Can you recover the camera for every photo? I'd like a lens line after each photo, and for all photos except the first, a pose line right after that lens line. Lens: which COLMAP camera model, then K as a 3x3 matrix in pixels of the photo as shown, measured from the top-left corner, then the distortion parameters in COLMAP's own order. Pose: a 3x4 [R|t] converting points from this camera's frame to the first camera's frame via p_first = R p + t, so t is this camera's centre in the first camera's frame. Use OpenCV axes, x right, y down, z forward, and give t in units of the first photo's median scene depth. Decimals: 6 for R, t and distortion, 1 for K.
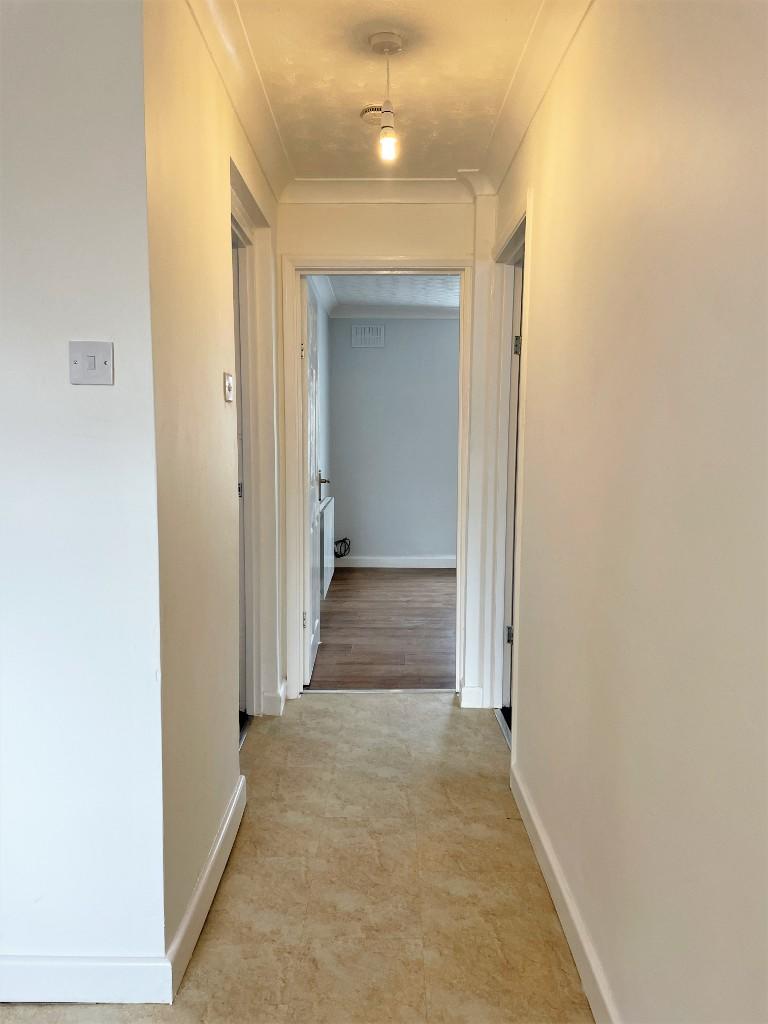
lens RADIAL K [[788.0, 0, 384.7], [0, 788.0, 511.9], [0, 0, 1]] dist [0.084828, -0.051118]
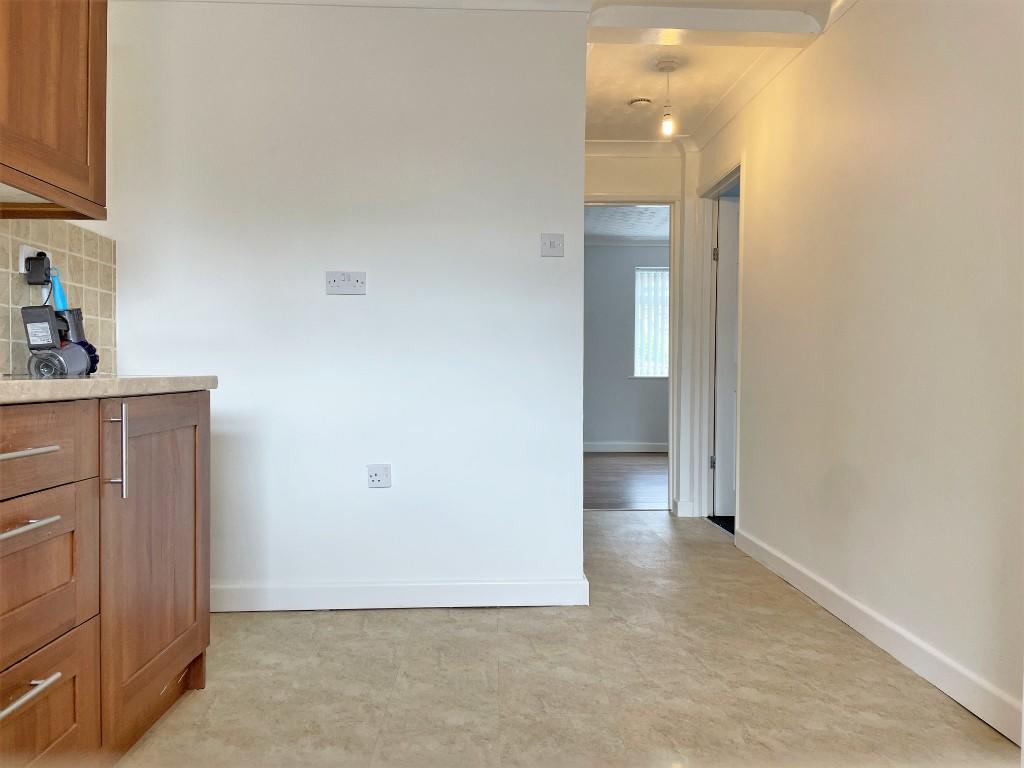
lens RADIAL K [[788.0, 0, 512.4], [0, 788.0, 387.1], [0, 0, 1]] dist [0.084828, -0.051118]
pose [[0.999247, -0.001159, 0.038771, -0.299836], [0.004191, 0.996927, -0.078224, 0.161672], [-0.038561, 0.078327, 0.996182, -0.455373]]
